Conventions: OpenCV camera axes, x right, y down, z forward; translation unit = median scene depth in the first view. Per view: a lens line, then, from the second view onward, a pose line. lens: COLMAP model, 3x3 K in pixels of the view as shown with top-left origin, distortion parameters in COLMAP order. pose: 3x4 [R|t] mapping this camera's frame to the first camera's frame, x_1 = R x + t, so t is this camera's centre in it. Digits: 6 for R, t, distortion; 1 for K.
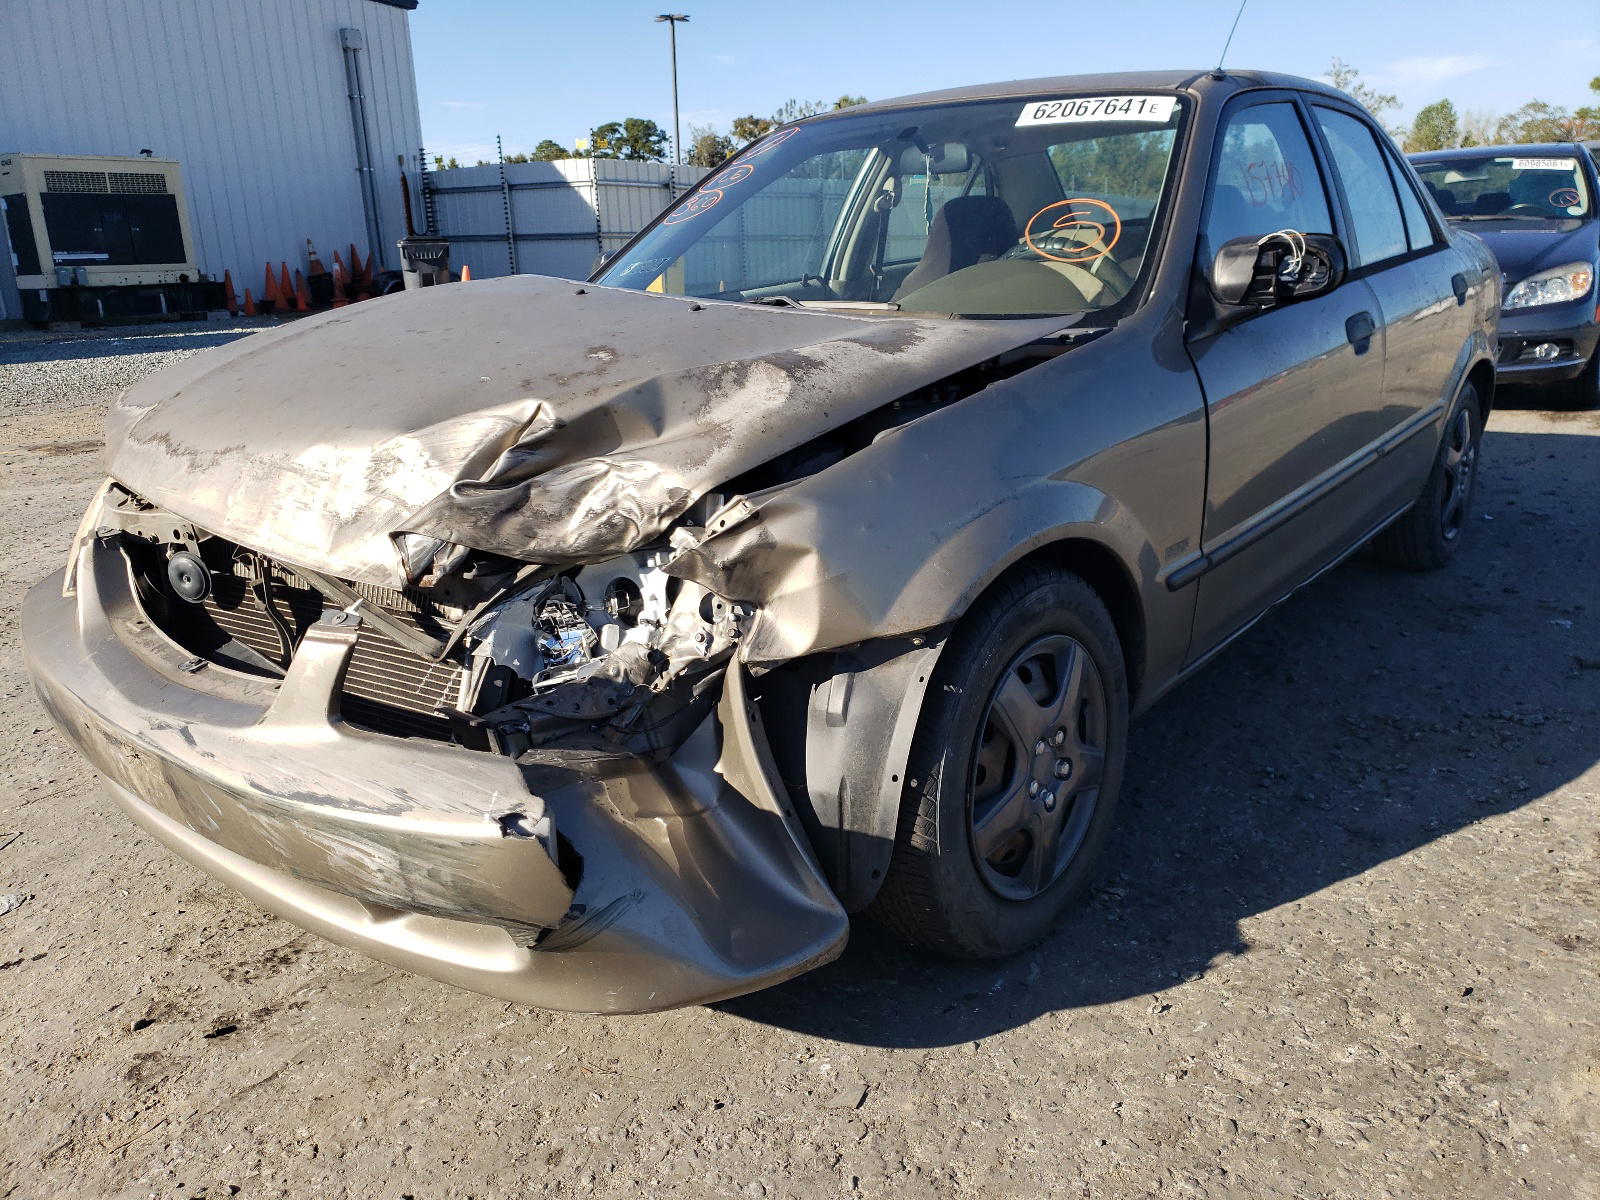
lens RADIAL K [[1311.5, 0, 802.2], [0, 1311.5, 595.1], [0, 0, 1]] dist [0.007991, 0.020746]
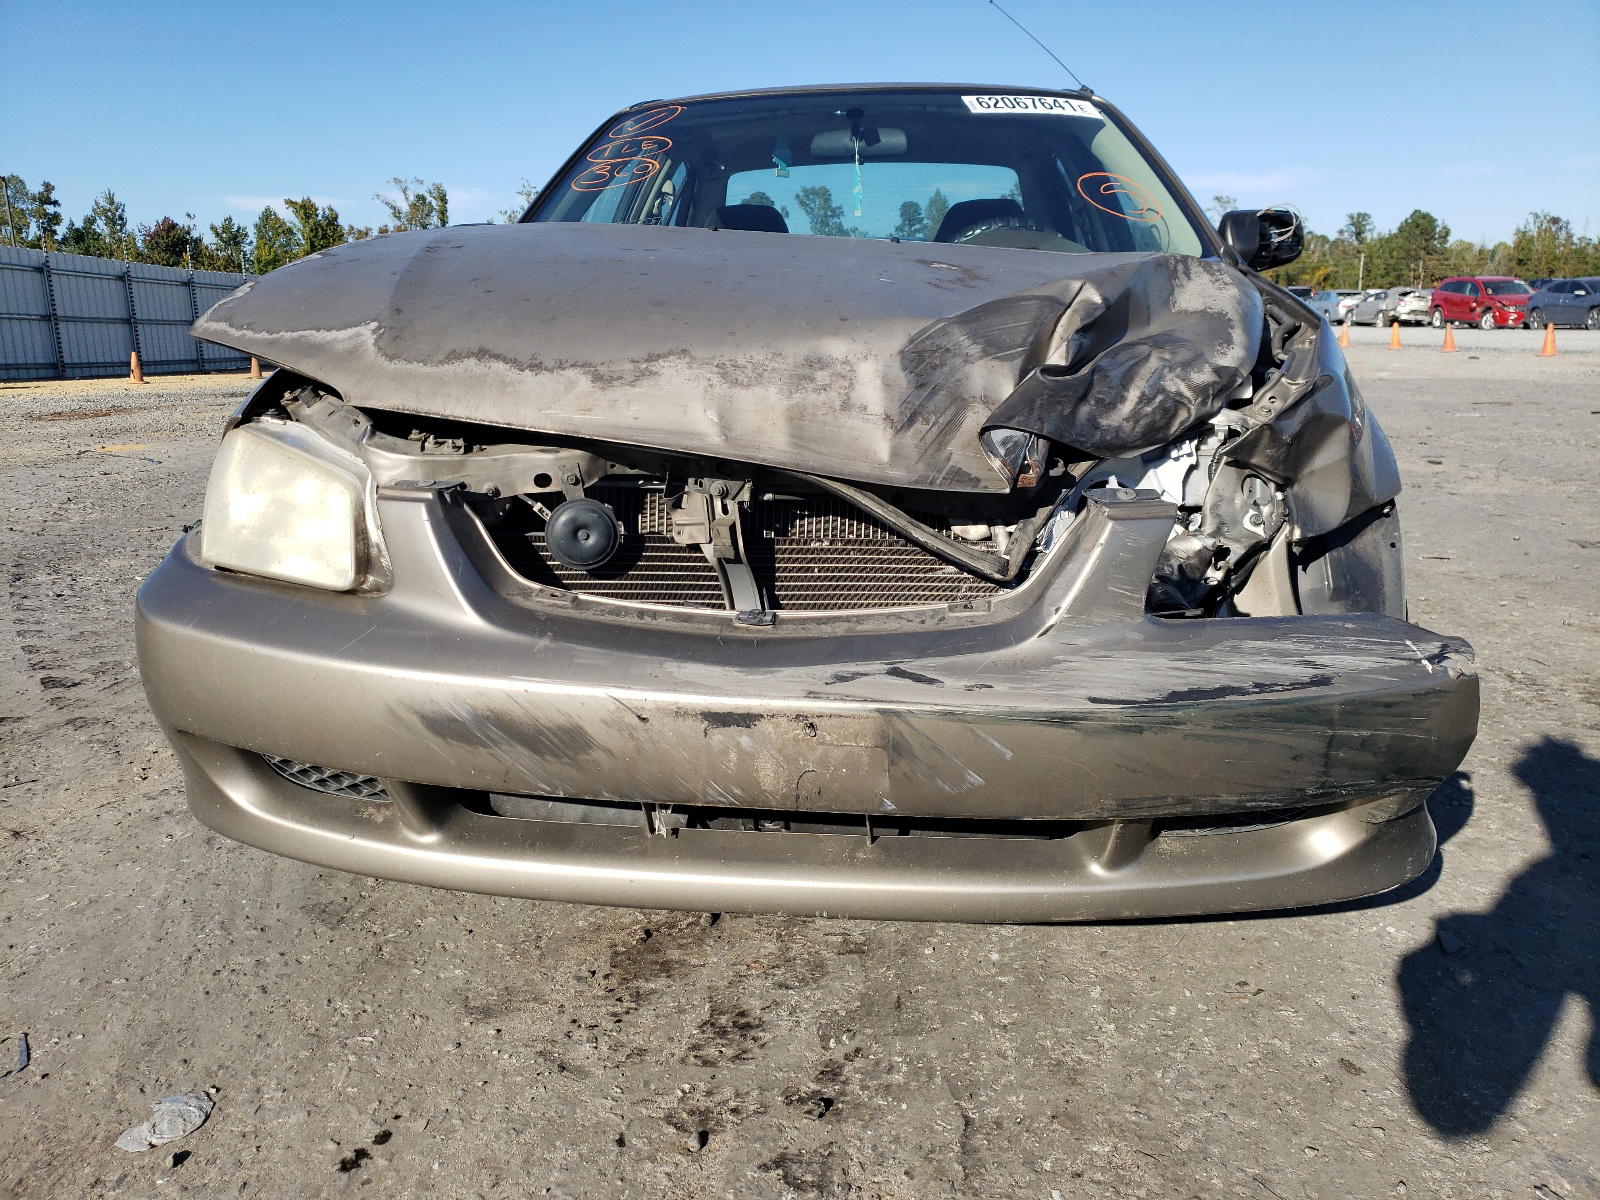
lens RADIAL K [[1311.5, 0, 799.9], [0, 1311.5, 604.5], [0, 0, 1]] dist [0.007991, 0.020746]
pose [[0.827586, -0.099732, 0.552409, -0.867897], [0.145067, 0.988659, -0.038838, 0.079975], [-0.542270, 0.112278, 0.832668, 0.369798]]
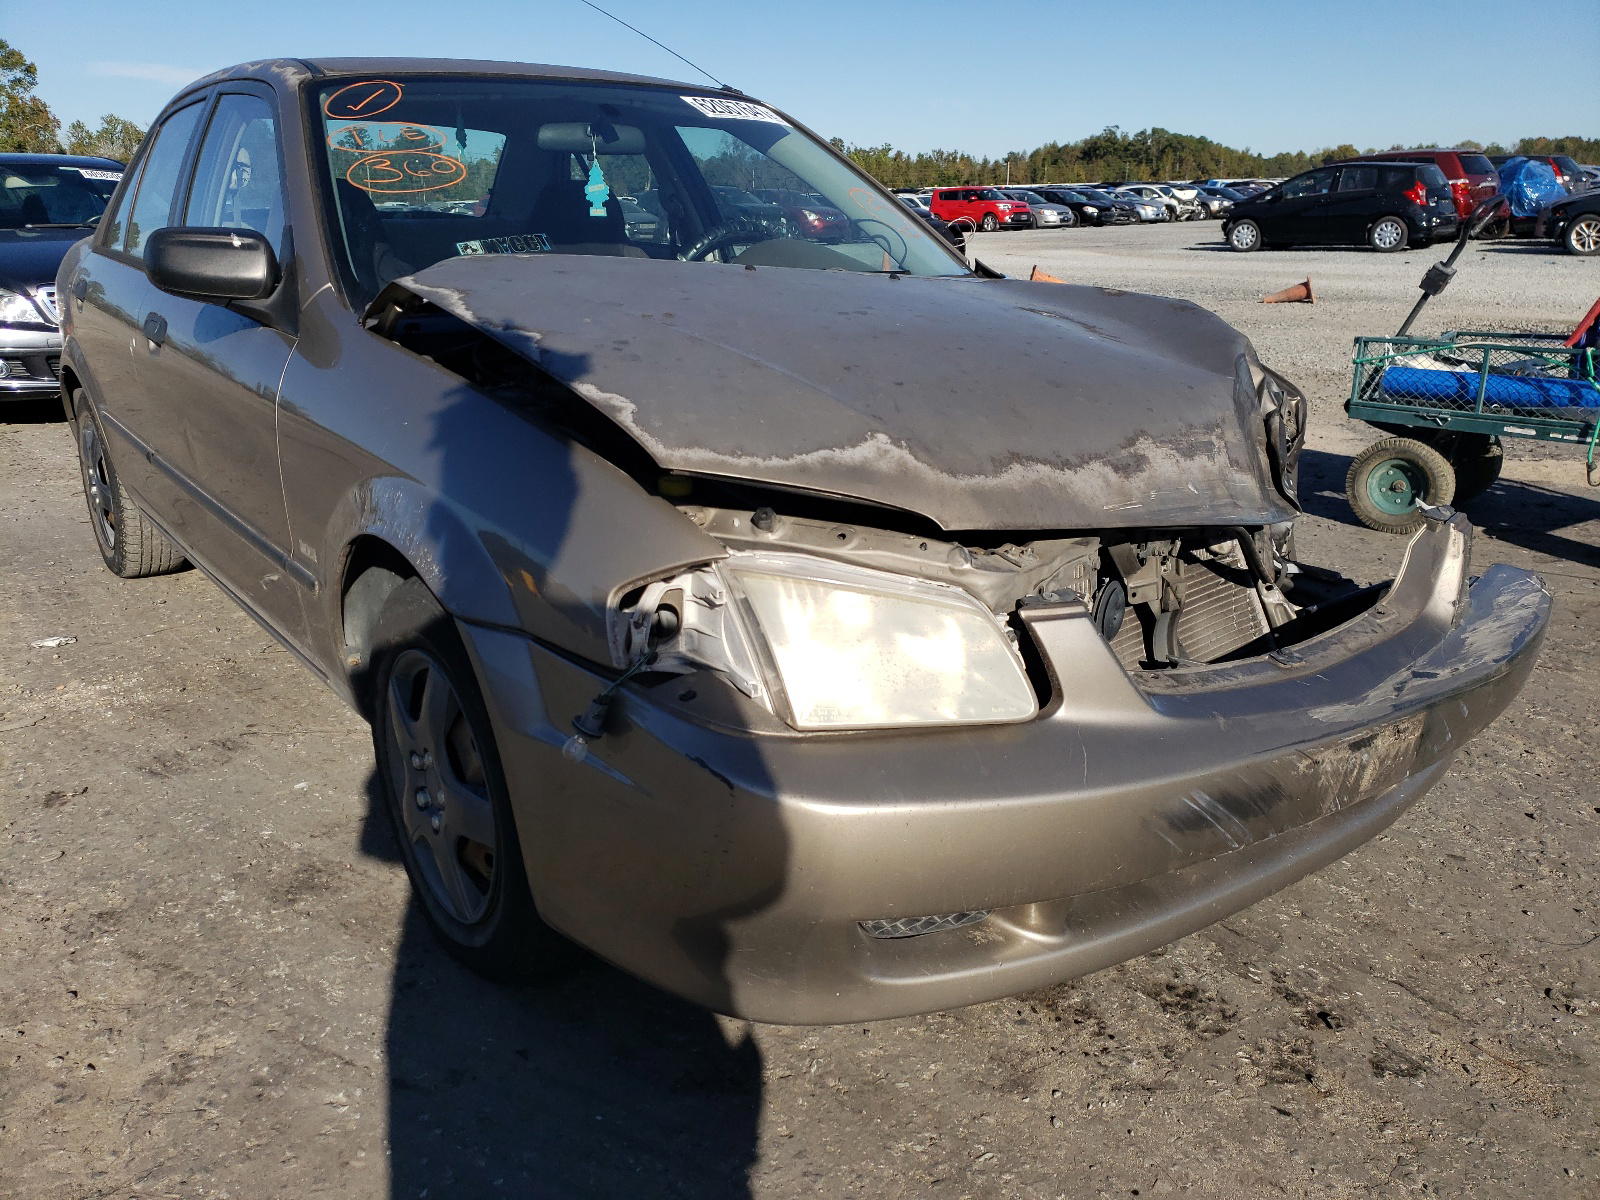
lens RADIAL K [[1311.5, 0, 793.9], [0, 1311.5, 599.1], [0, 0, 1]] dist [0.007991, 0.020746]
pose [[0.215755, -0.256613, 0.942125, -1.395017], [0.274798, 0.941810, 0.193597, -0.254241], [-0.936982, 0.217124, 0.273717, 1.079922]]
